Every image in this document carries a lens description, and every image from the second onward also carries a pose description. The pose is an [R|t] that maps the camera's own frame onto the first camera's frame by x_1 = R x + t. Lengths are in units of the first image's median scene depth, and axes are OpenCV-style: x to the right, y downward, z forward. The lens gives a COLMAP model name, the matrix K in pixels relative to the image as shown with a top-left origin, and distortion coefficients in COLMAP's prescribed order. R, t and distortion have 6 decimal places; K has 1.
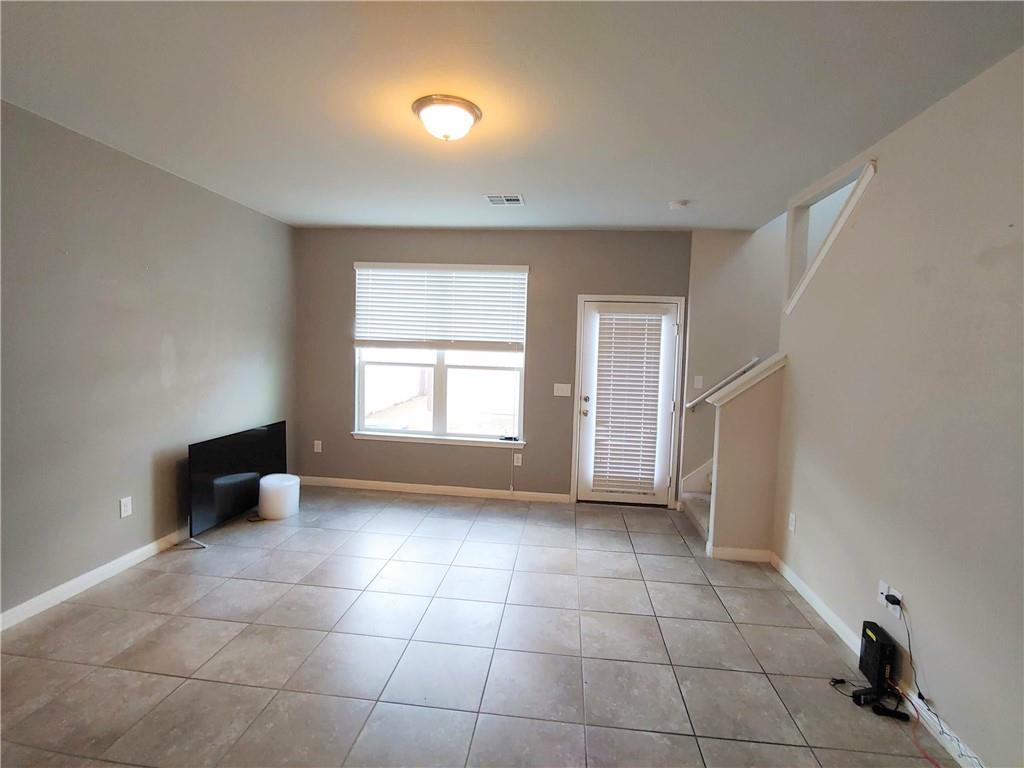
lens RADIAL K [[491.6, 0, 513.1], [0, 491.6, 383.1], [0, 0, 1]] dist [-0.017489, 0.000741]
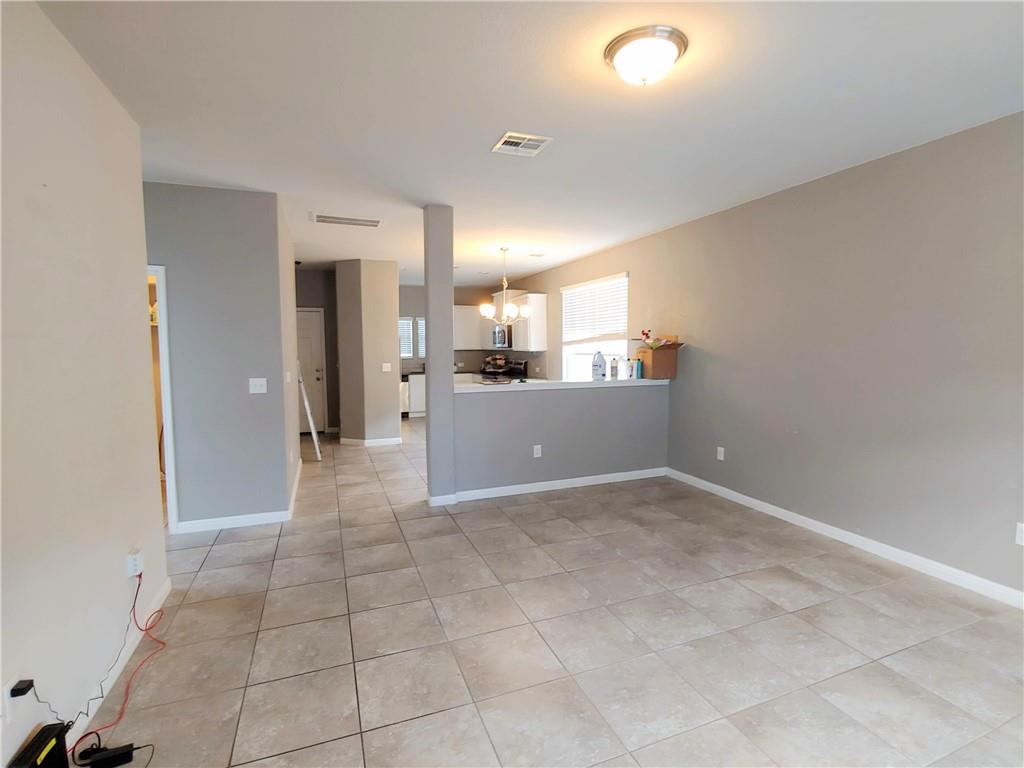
lens RADIAL K [[491.6, 0, 508.5], [0, 491.6, 384.2], [0, 0, 1]] dist [-0.017489, 0.000741]
pose [[-0.893934, 0.010279, -0.448081, 0.472000], [-0.052361, 0.990496, 0.127184, -0.072206], [0.445130, 0.137156, -0.884900, 1.765643]]
